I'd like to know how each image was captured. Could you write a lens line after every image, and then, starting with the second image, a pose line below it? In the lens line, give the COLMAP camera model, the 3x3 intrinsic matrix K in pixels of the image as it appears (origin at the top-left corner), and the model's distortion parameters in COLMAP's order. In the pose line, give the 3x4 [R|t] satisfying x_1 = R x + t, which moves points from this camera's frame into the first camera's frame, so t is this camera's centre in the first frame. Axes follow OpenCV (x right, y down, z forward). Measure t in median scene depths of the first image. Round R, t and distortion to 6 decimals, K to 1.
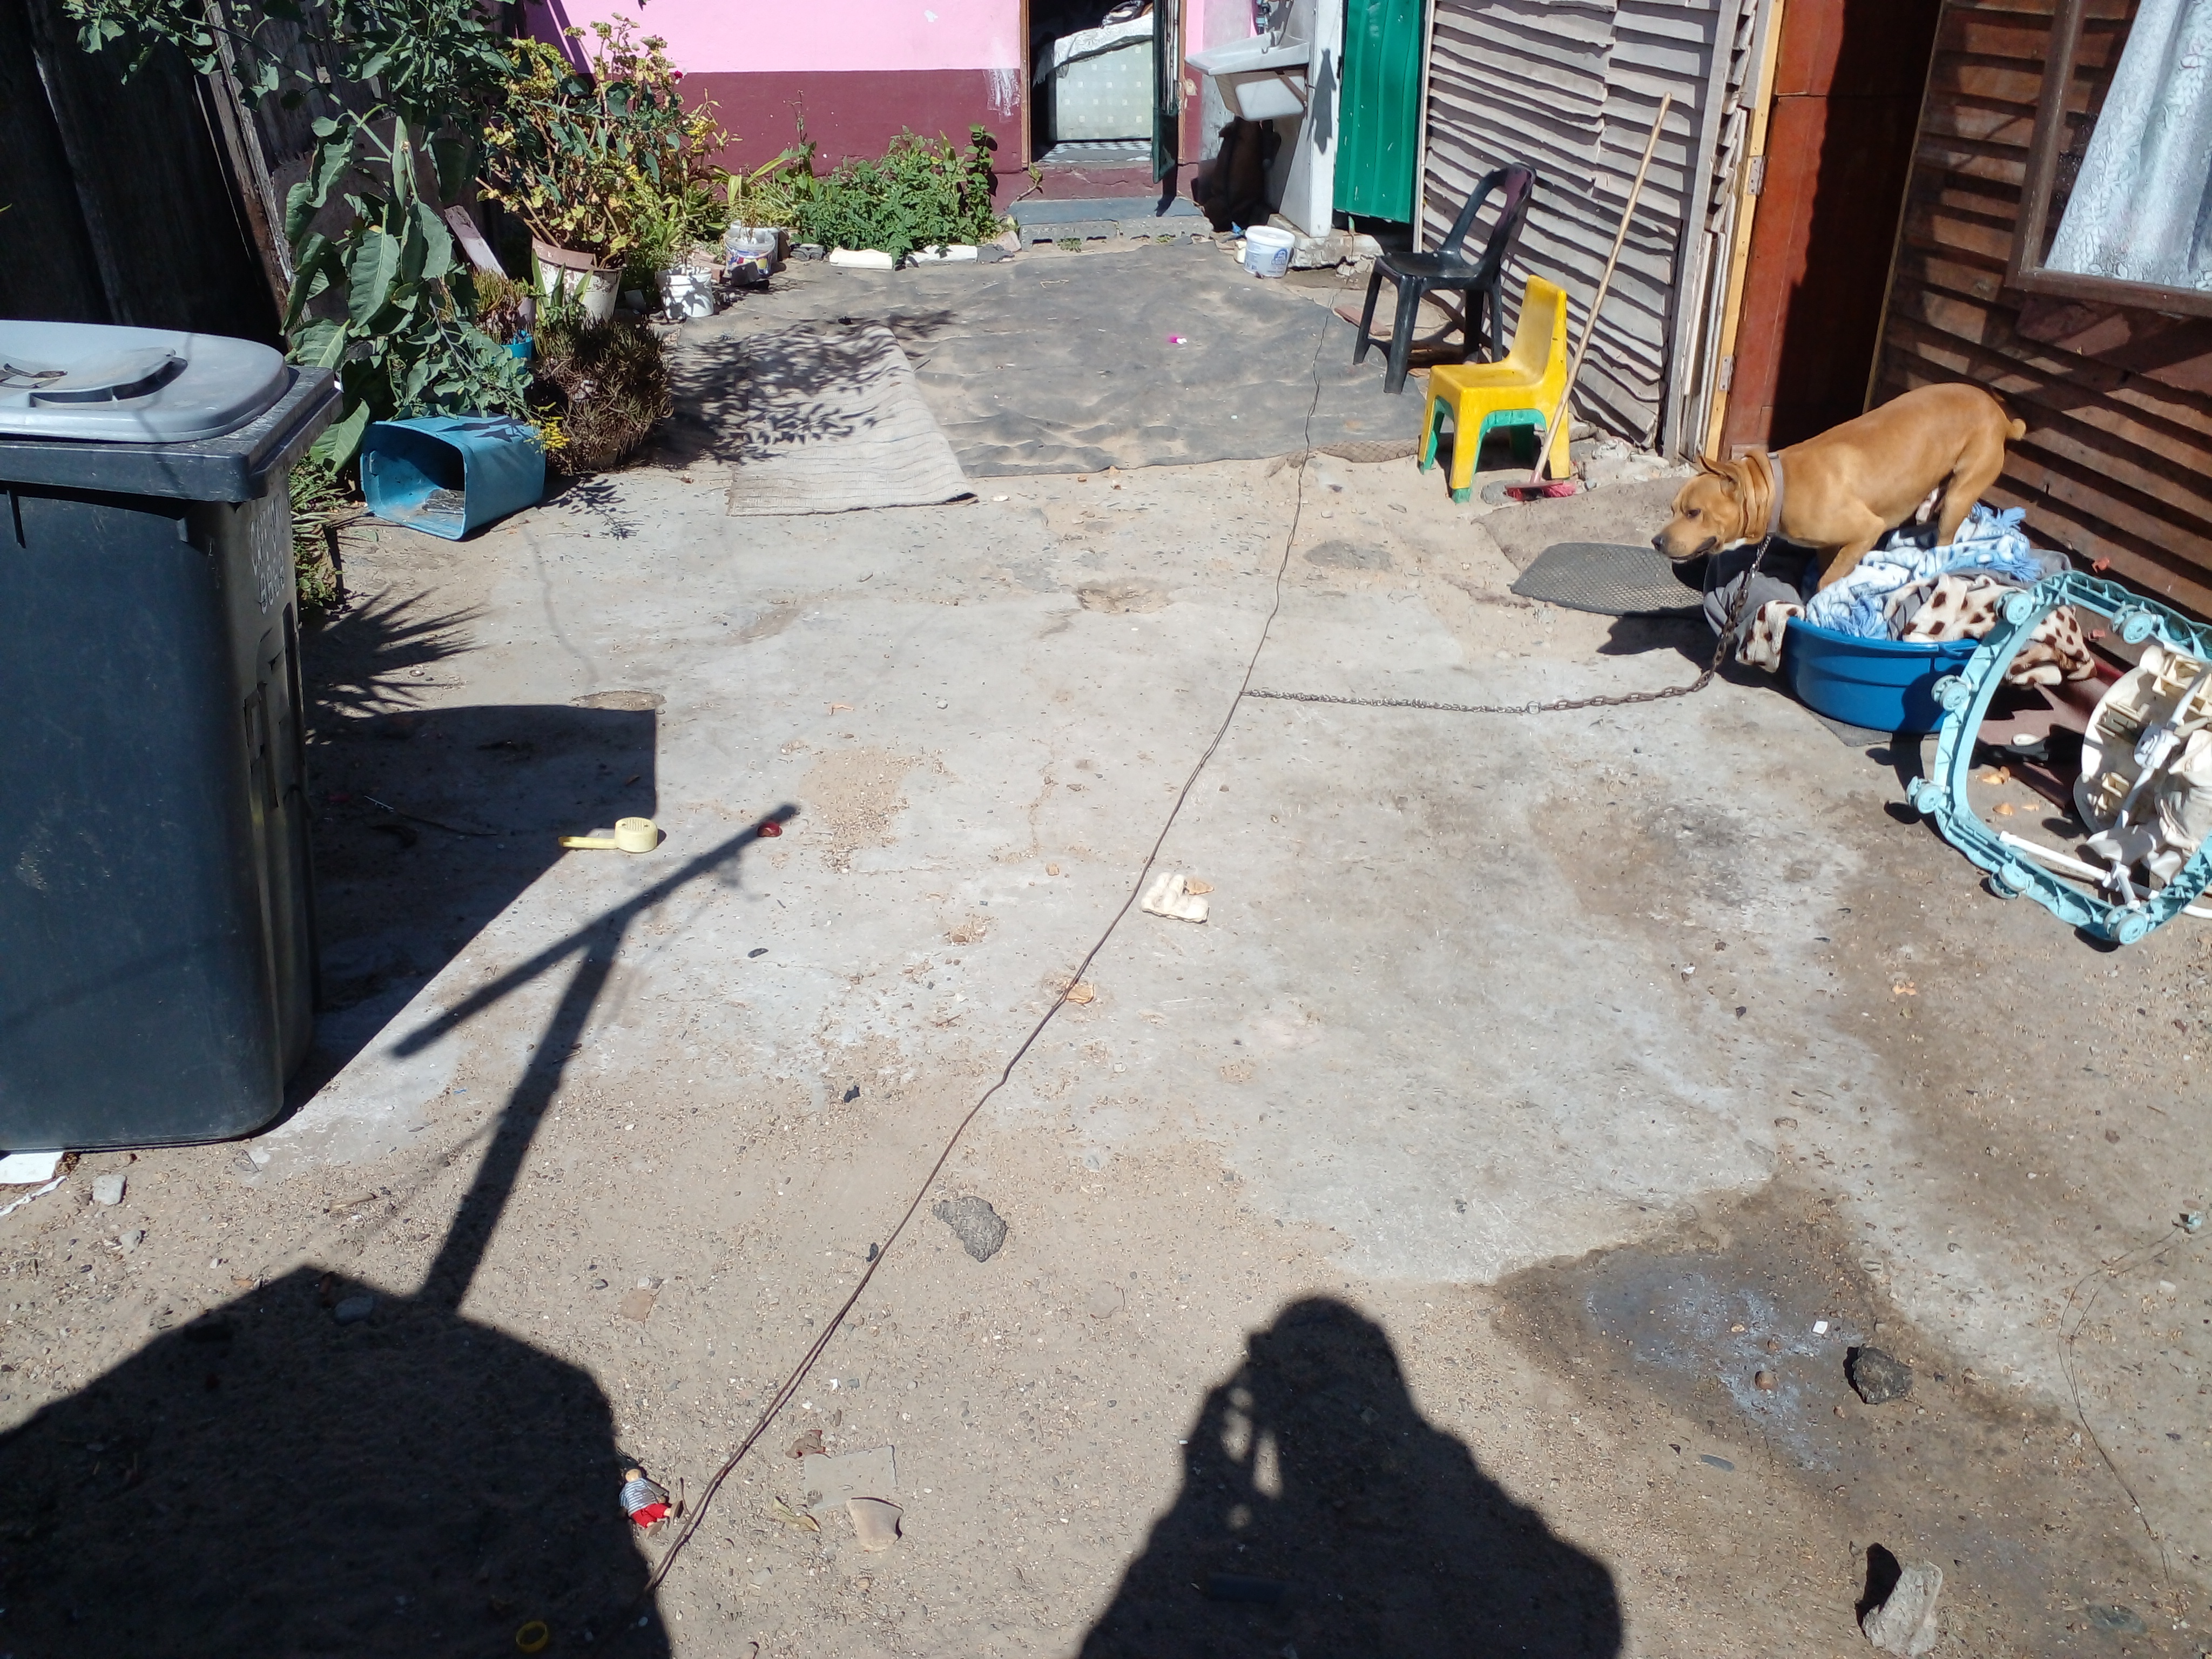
lens RADIAL K [[1821.7, 0, 1105.6], [0, 1821.7, 868.4], [0, 0, 1]] dist [0.000643, 0.003495]
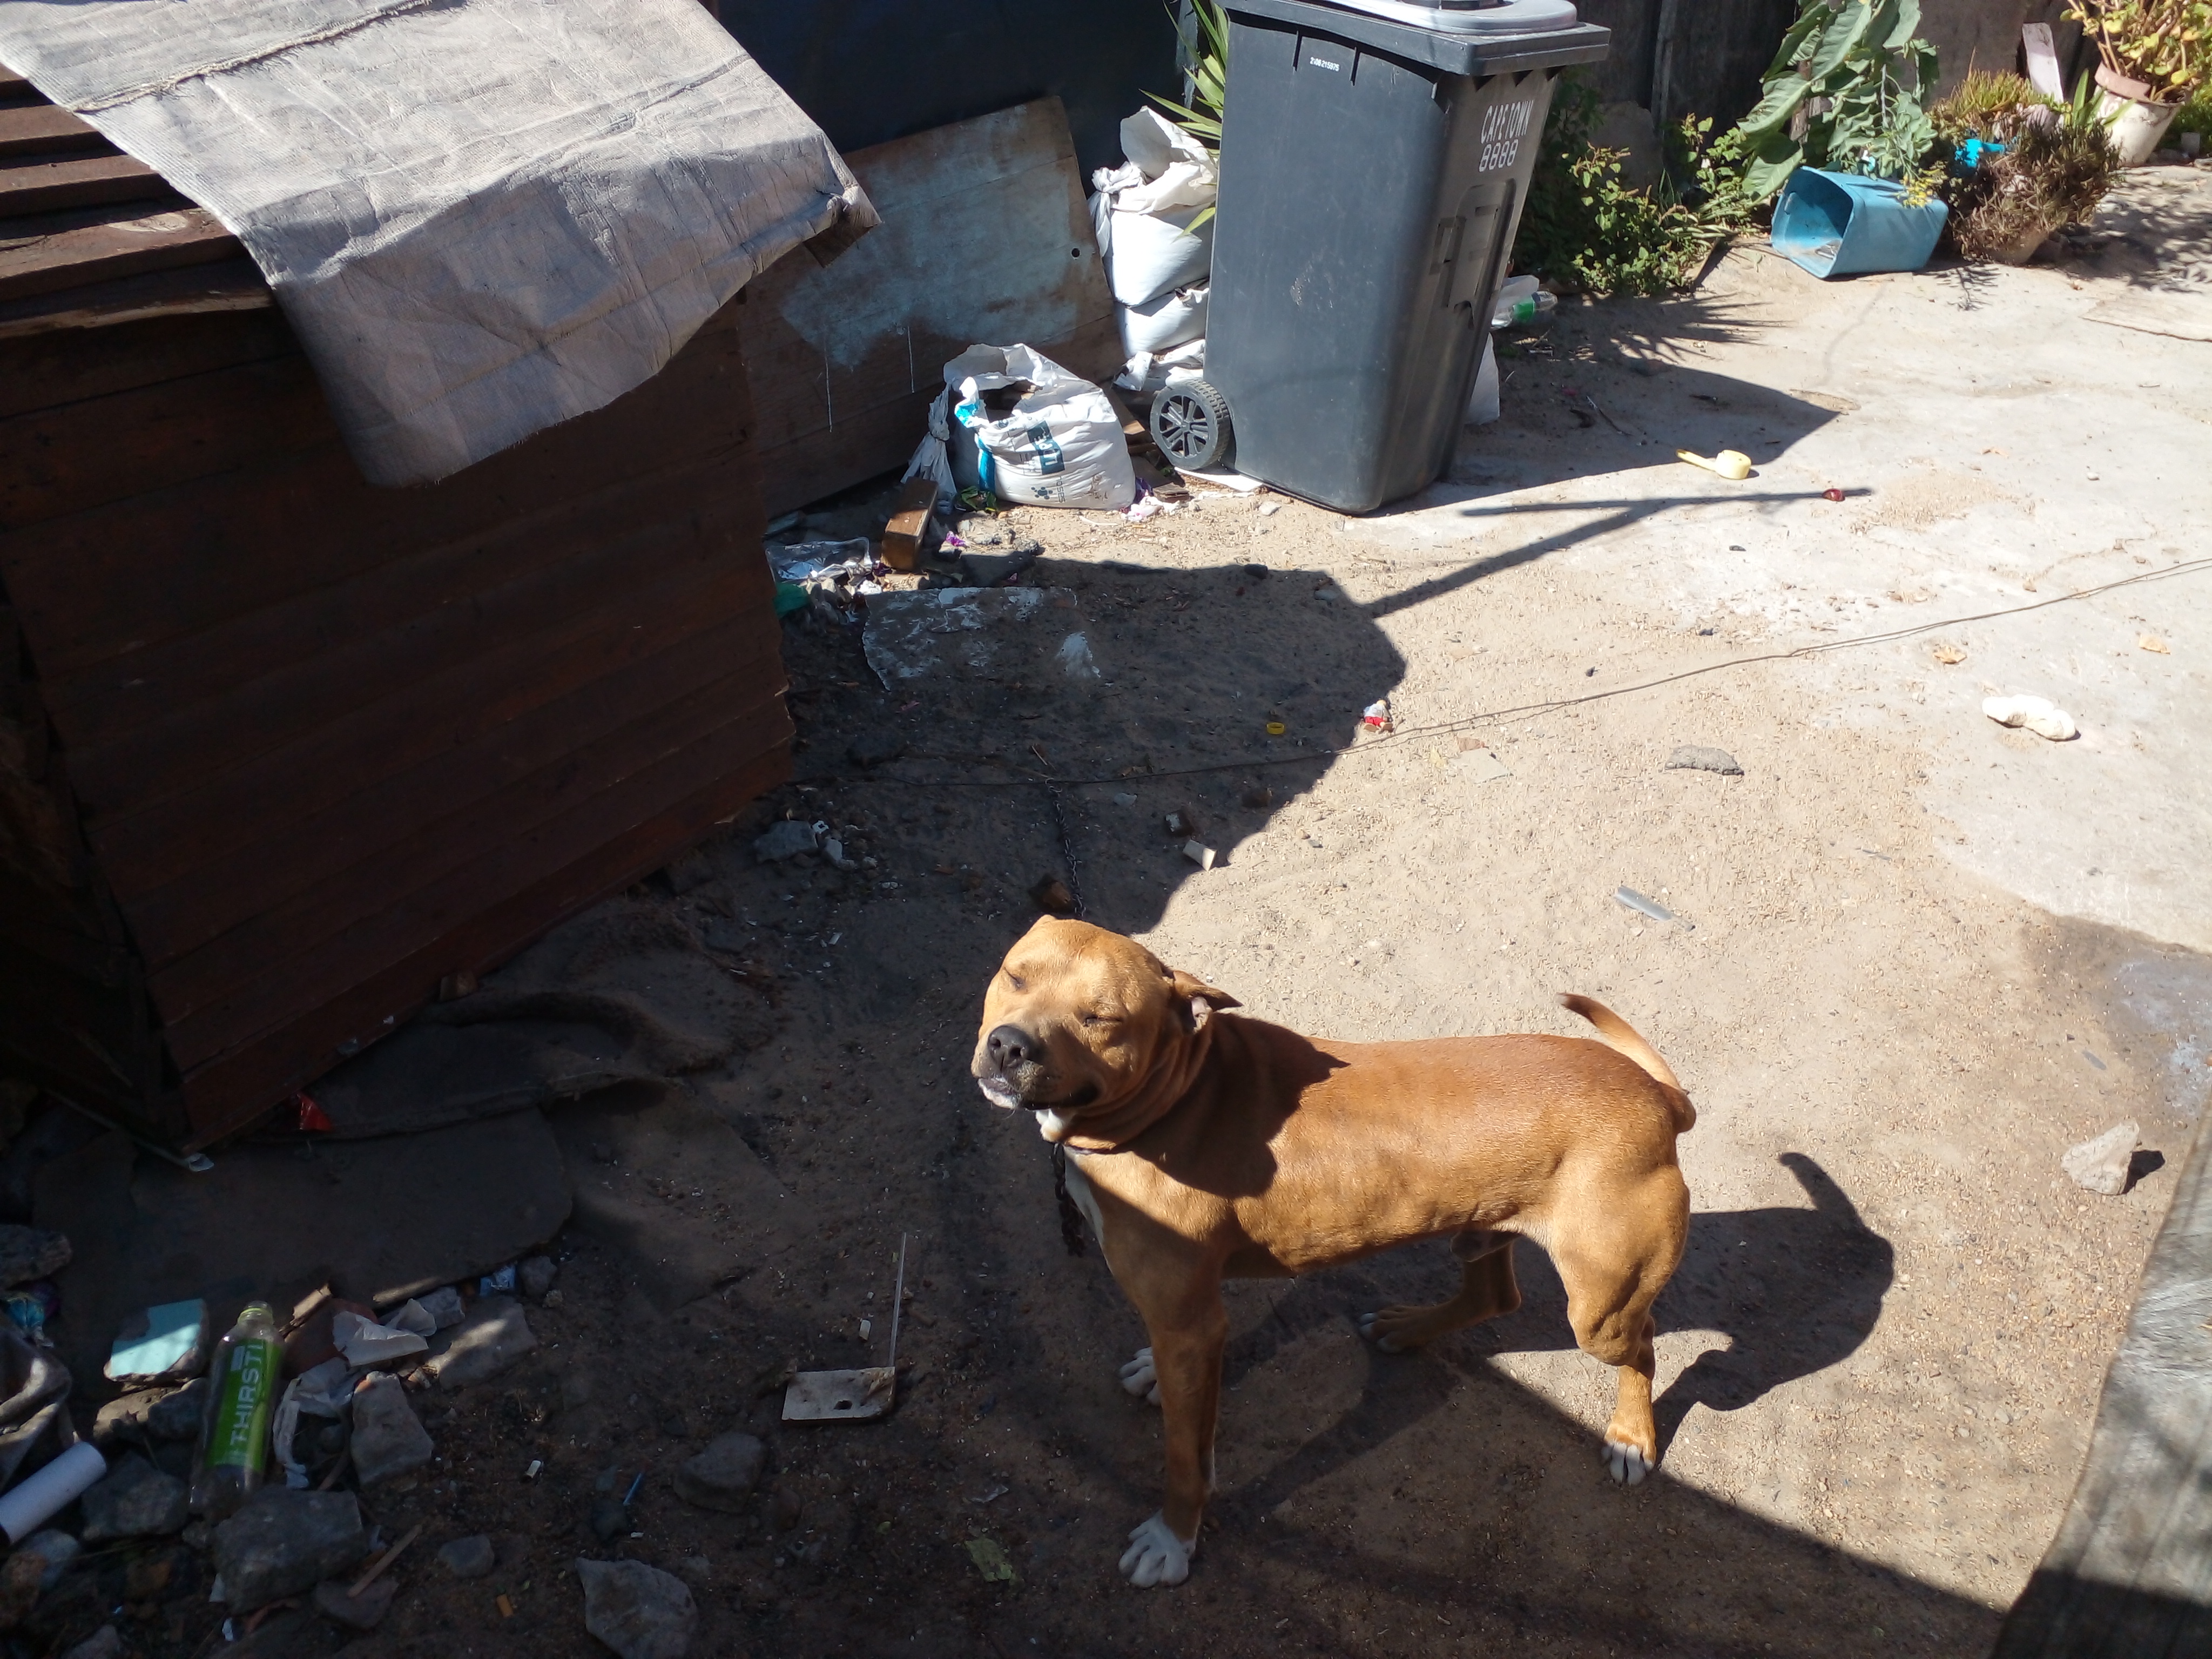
lens RADIAL K [[1783.2, 0, 1084.0], [0, 1783.2, 844.9], [0, 0, 1]] dist [0.027866, -0.030951]
pose [[0.615803, 0.413626, -0.670597, 0.249437], [-0.376776, 0.902088, 0.210420, 0.077586], [0.691973, 0.123088, 0.711353, -0.102464]]
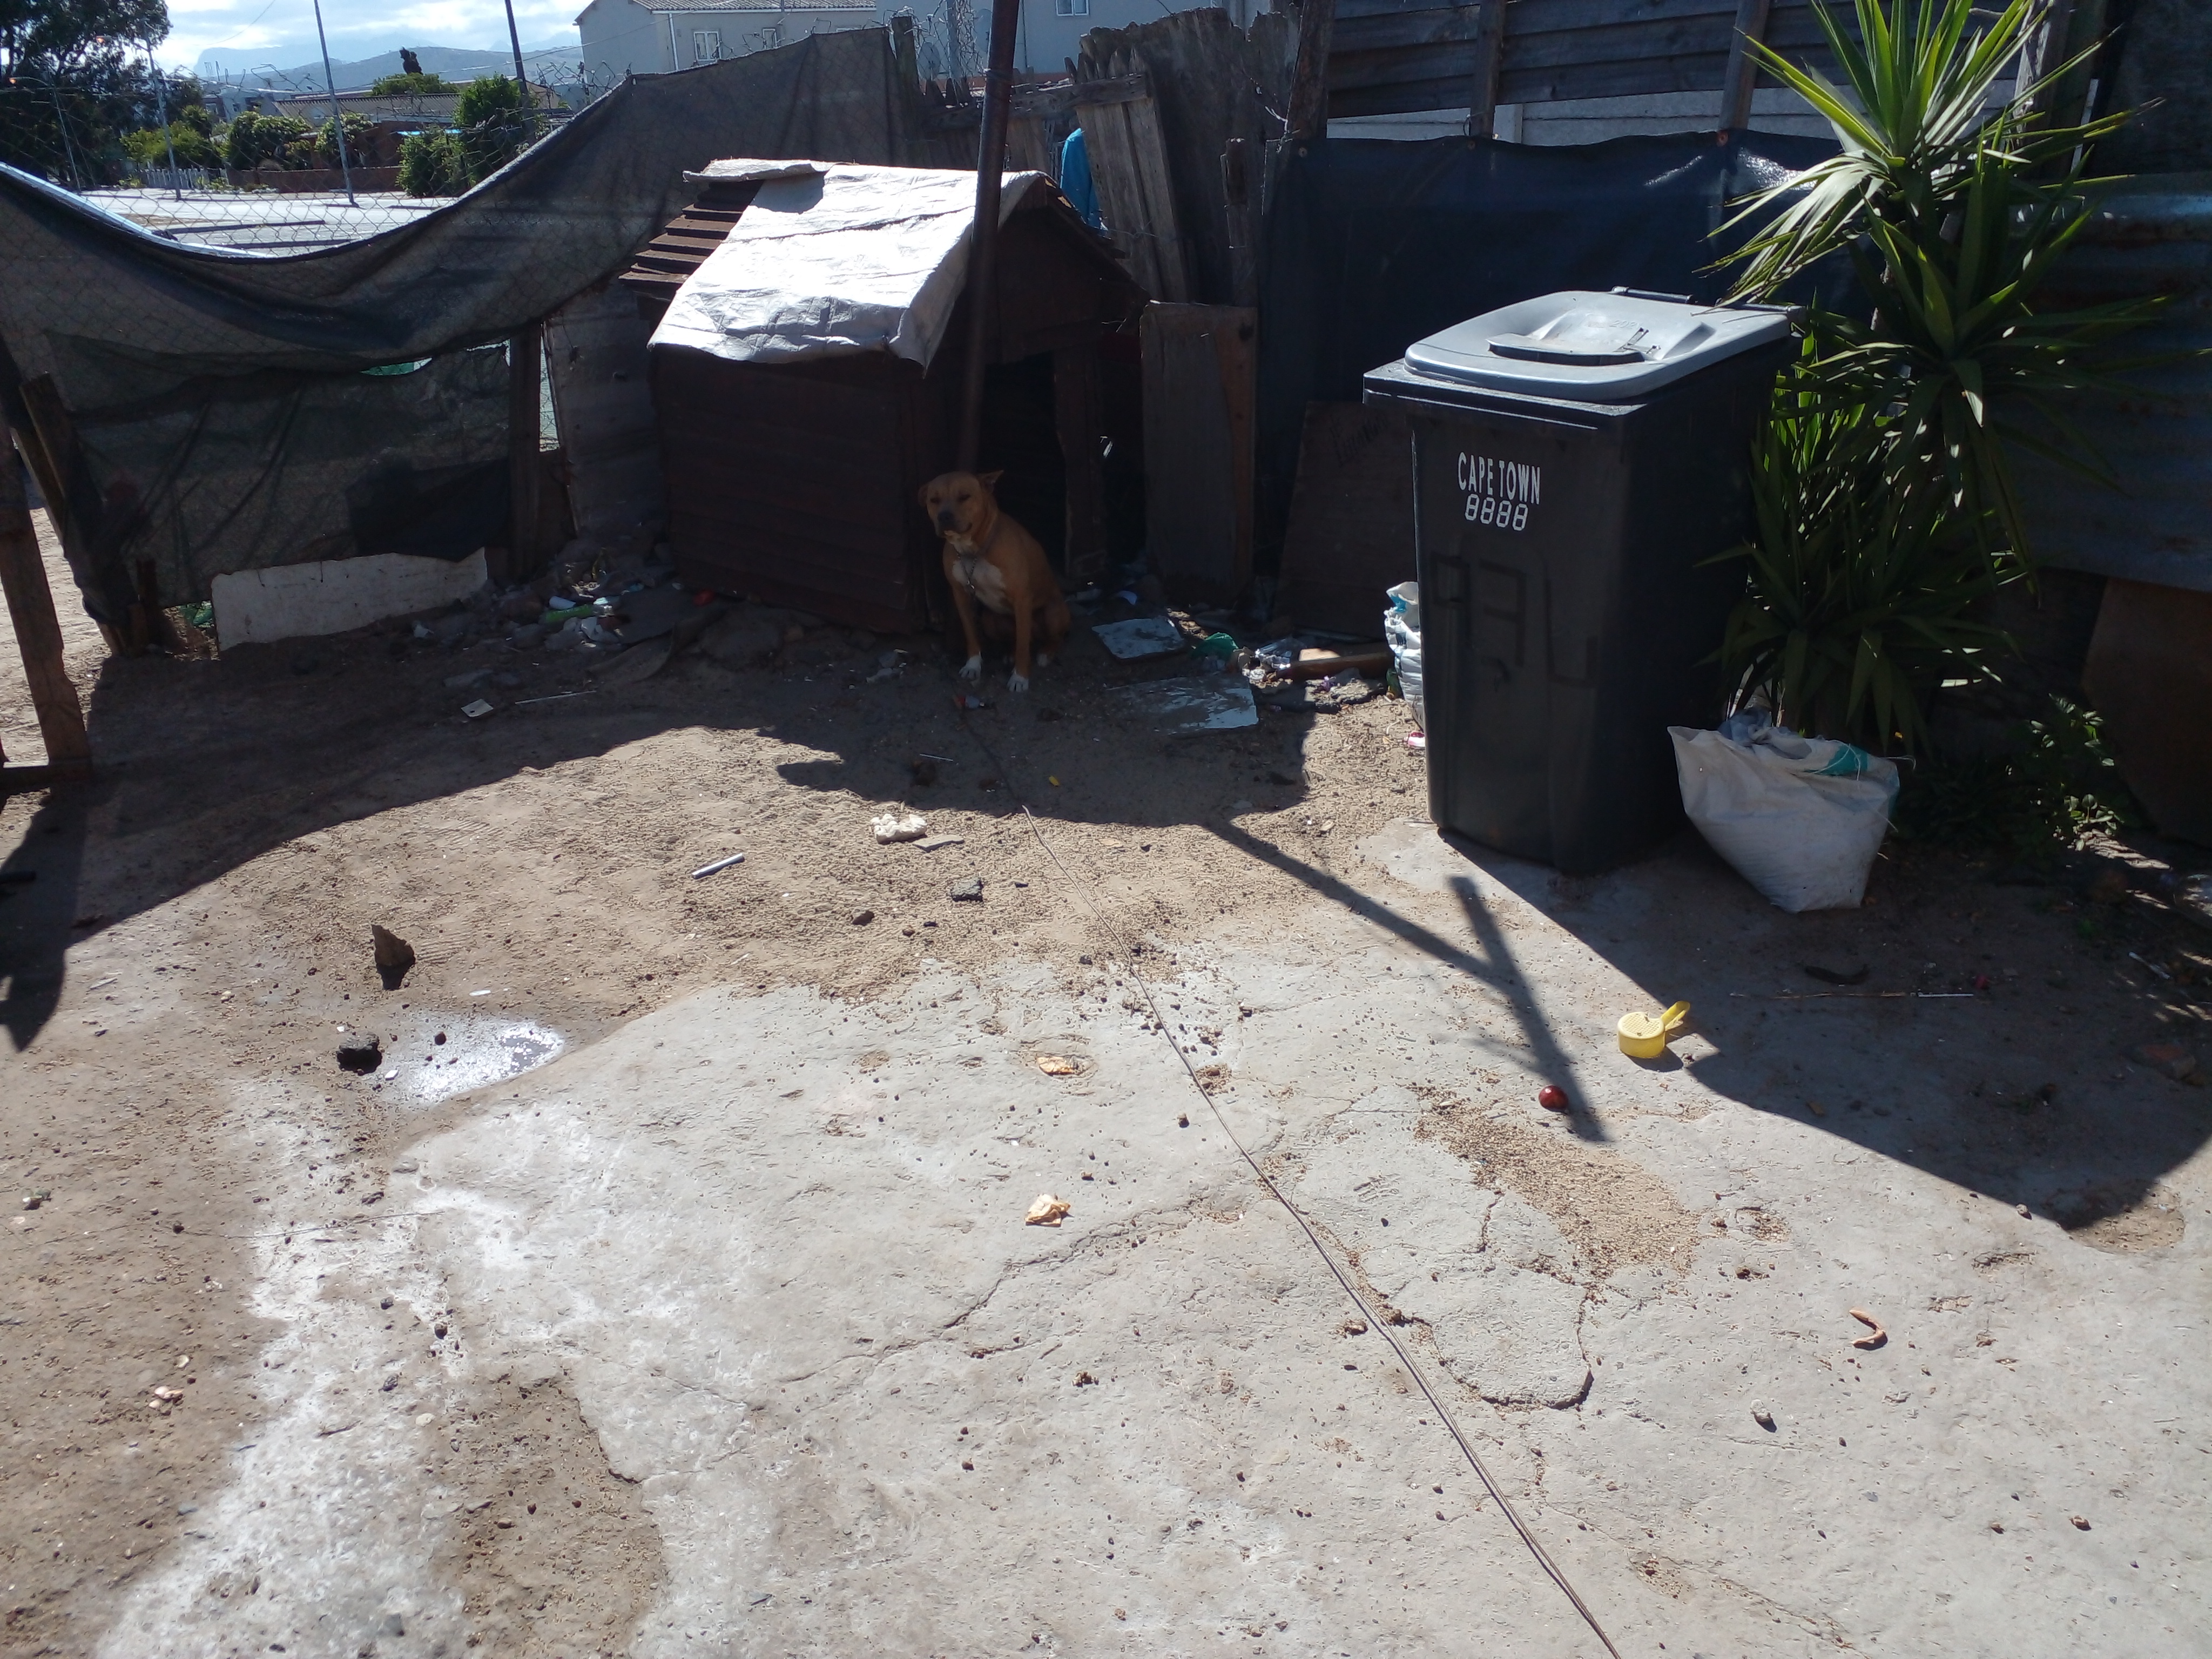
lens RADIAL K [[1743.1, 0, 1109.7], [0, 1743.1, 887.5], [0, 0, 1]] dist [0.025680, -0.001593]
pose [[-0.867268, 0.239377, -0.436514, 0.198762], [-0.193442, 0.645883, 0.738522, -0.394370], [0.458722, 0.724937, -0.513849, 0.768566]]
